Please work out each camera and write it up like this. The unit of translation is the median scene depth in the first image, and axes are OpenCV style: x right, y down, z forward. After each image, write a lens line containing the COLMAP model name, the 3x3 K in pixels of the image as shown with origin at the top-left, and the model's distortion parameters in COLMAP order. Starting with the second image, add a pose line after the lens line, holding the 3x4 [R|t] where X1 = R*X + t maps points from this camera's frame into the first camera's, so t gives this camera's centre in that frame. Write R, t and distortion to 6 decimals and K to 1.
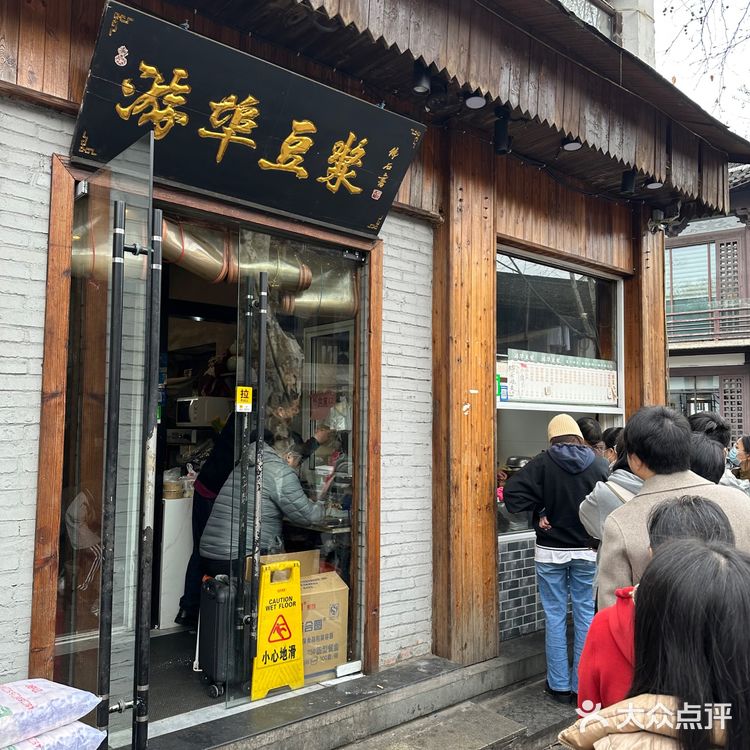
lens RADIAL K [[726.9, 0, 375.0], [0, 726.9, 375.0], [0, 0, 1]] dist [0.001738, -0.010501]
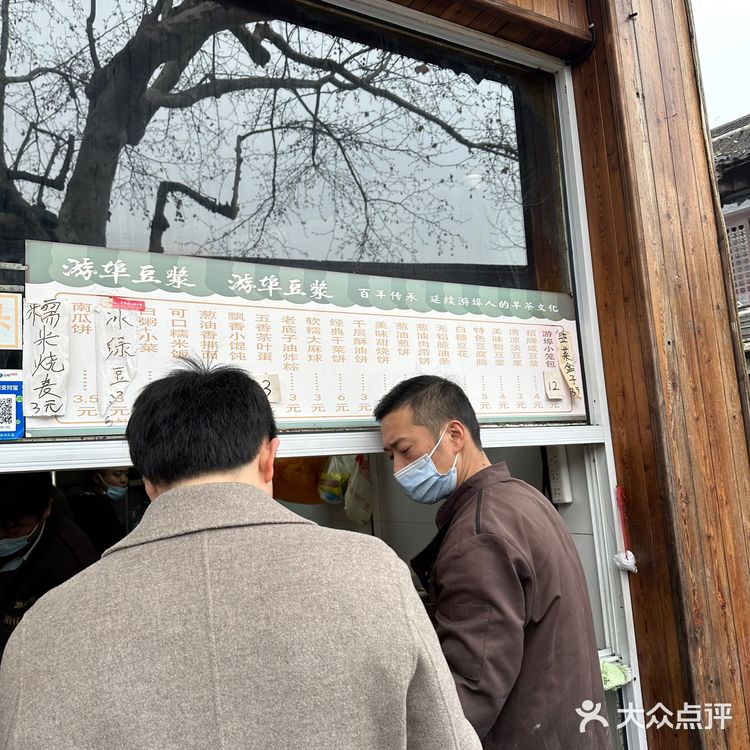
lens RADIAL K [[726.9, 0, 375.0], [0, 726.9, 375.0], [0, 0, 1]] dist [0.001738, -0.010501]
pose [[0.981777, -0.101120, -0.160899, 0.294843], [0.091428, 0.993585, -0.066556, 0.035360], [0.166597, 0.050633, 0.984724, 0.650478]]
